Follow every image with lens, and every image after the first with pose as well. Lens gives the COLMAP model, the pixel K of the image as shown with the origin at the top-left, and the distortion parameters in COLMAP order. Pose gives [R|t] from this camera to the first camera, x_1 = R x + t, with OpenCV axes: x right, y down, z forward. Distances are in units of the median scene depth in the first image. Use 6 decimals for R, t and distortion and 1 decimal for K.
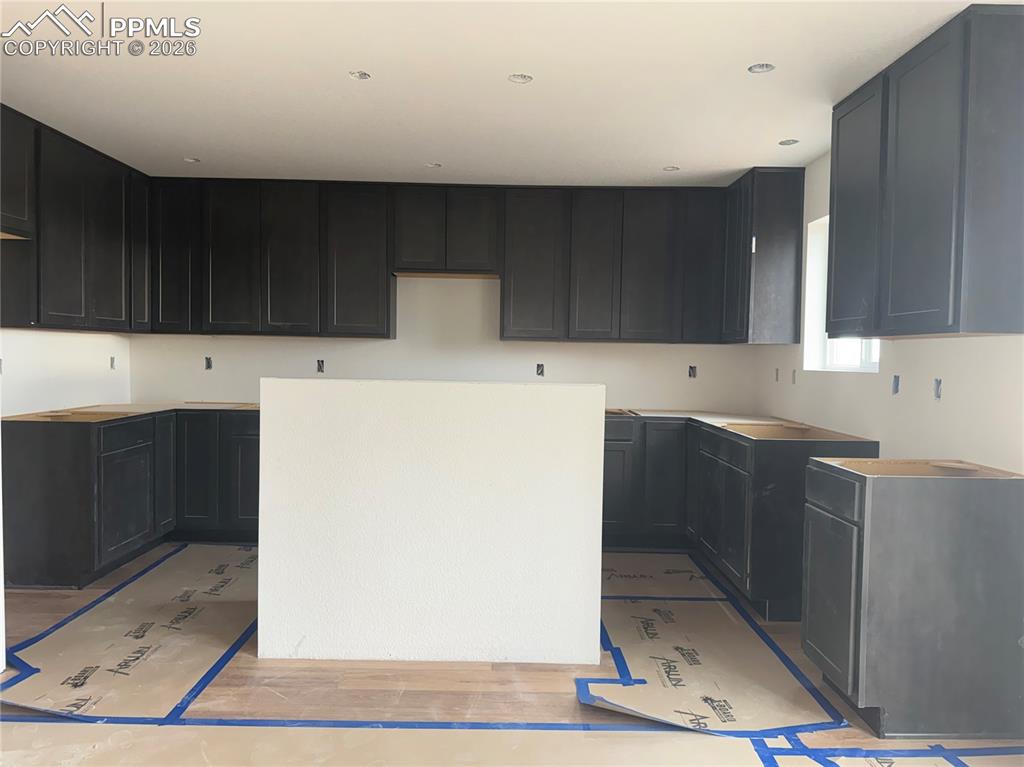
lens RADIAL K [[722.8, 0, 512.0], [0, 722.8, 383.5], [0, 0, 1]] dist [0.004422, 0.006009]
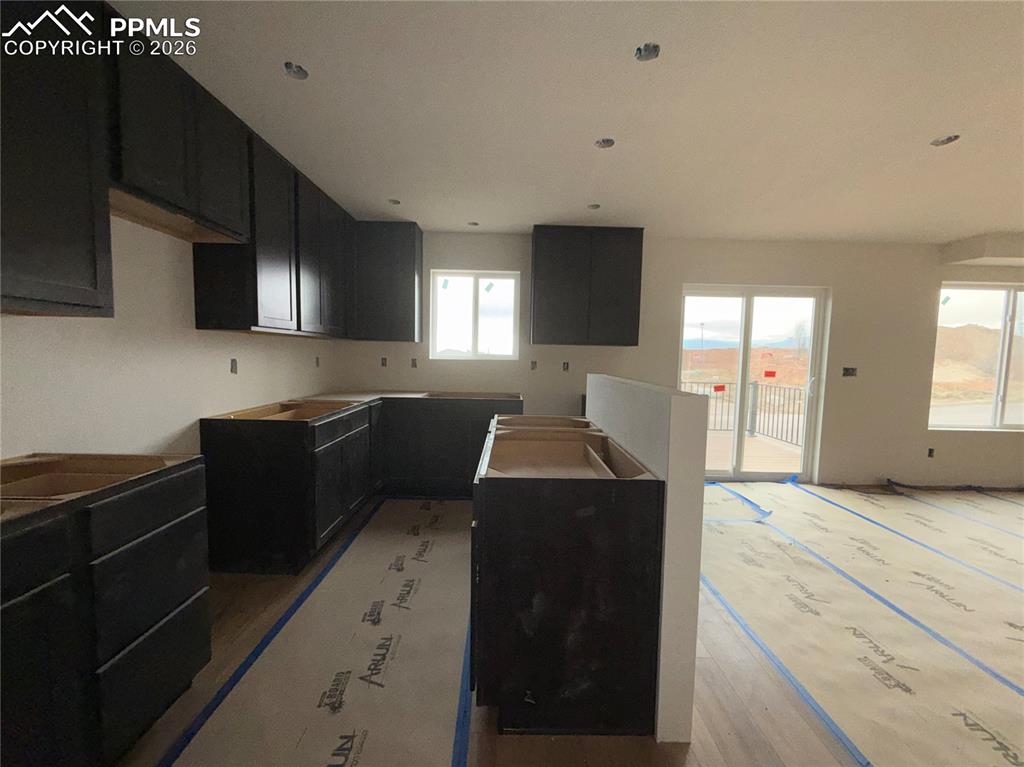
lens RADIAL K [[405.2, 0, 512.0], [0, 405.2, 383.5], [0, 0, 1]] dist [0.000759, 0.000088]
pose [[-0.002724, -0.094128, 0.995556, -0.747275], [0.021479, 0.995325, 0.094165, -0.065213], [-0.999766, 0.021640, -0.000689, 1.175023]]
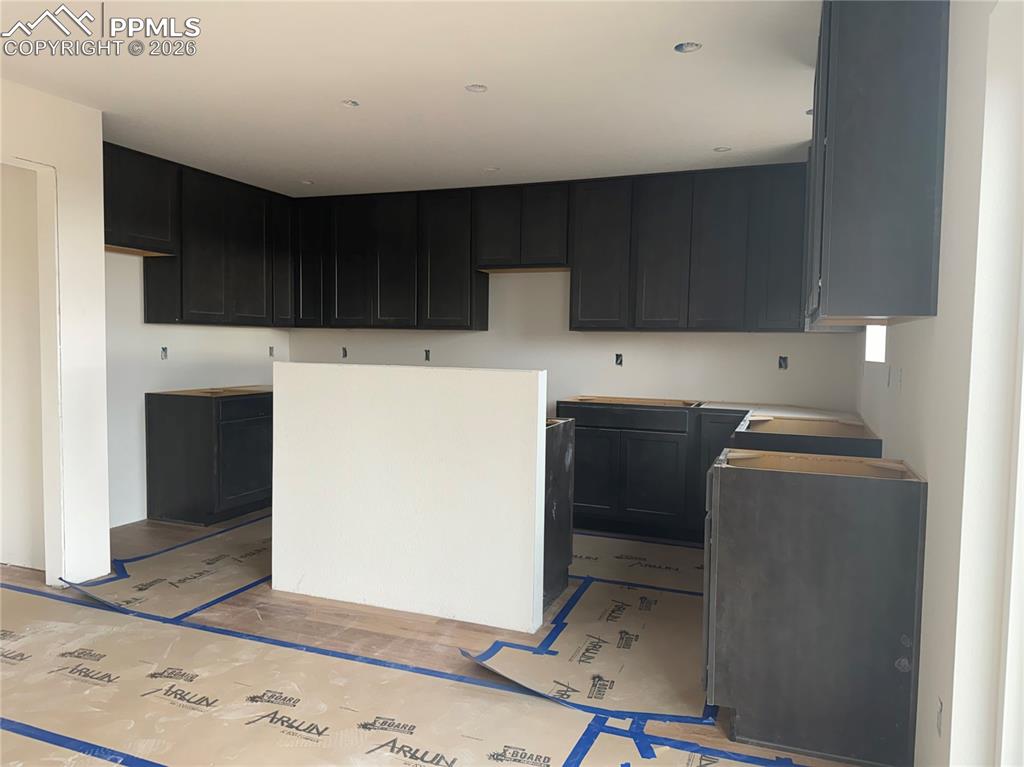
lens RADIAL K [[721.8, 0, 512.0], [0, 721.8, 383.5], [0, 0, 1]] dist [0.024610, -0.004047]
pose [[0.930585, 0.018330, -0.365615, 0.468816], [-0.015082, 0.999817, 0.011738, 0.008506], [0.365764, -0.005409, 0.930692, 0.001771]]
